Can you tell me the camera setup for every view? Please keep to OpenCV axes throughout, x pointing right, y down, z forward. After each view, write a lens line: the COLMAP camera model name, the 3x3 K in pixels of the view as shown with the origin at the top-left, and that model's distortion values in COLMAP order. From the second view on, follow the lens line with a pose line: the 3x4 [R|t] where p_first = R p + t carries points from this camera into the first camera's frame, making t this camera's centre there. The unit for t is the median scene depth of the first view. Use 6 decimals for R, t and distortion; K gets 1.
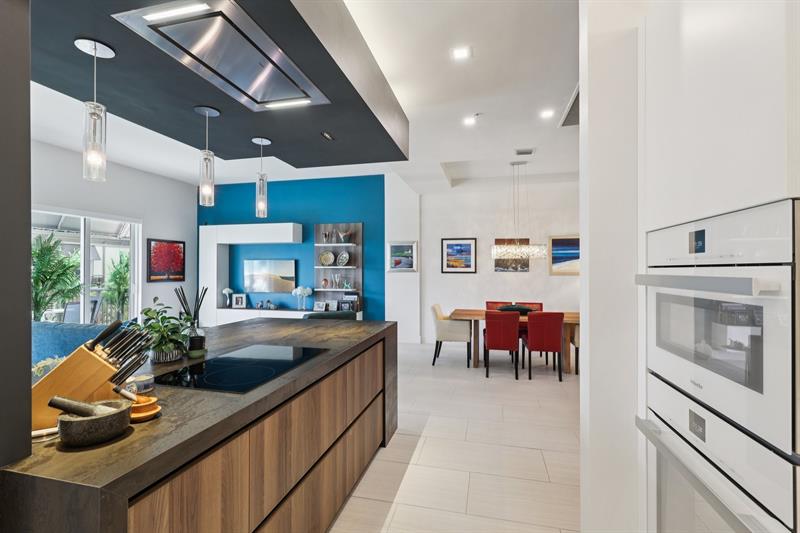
lens RADIAL K [[360.0, 0, 400.0], [0, 360.0, 266.5], [0, 0, 1]] dist [0.000415, -0.000144]
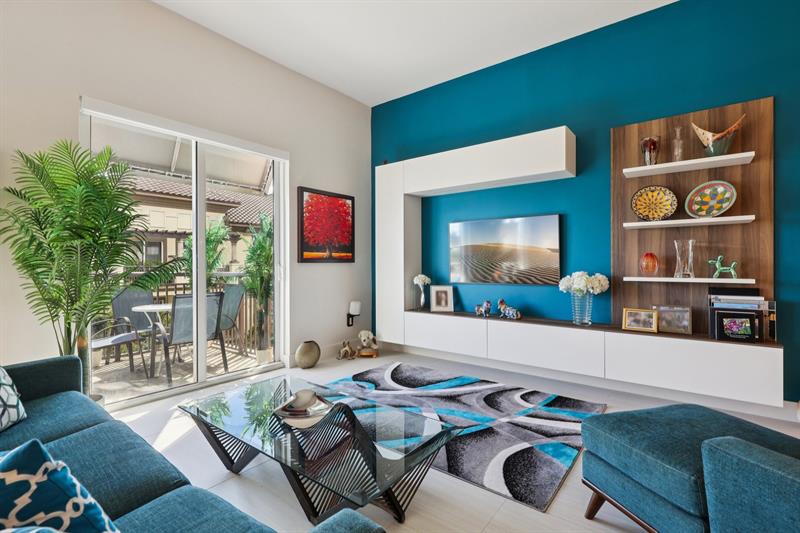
lens RADIAL K [[372.8, 0, 400.0], [0, 372.8, 266.5], [0, 0, 1]] dist [-0.000700, 0.000085]
pose [[0.911041, -0.000579, -0.412315, -0.286992], [0.008579, 0.999809, 0.017552, 0.039399], [0.412226, -0.019528, 0.910872, 0.490065]]
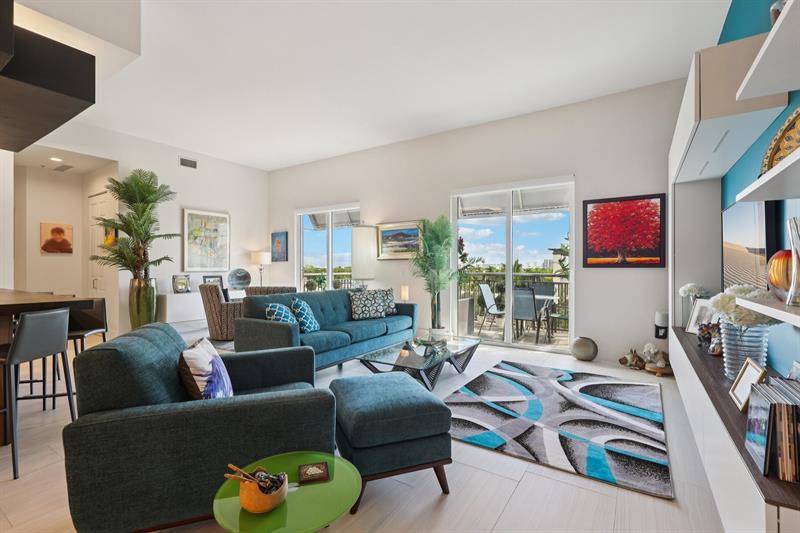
lens RADIAL K [[372.8, 0, 400.0], [0, 372.8, 266.5], [0, 0, 1]] dist [-0.000700, 0.000085]
pose [[-0.340781, 0.000182, -0.940143, 0.058738], [0.008024, 0.999964, -0.002715, 0.039929], [0.940108, -0.008469, -0.340770, 0.867767]]
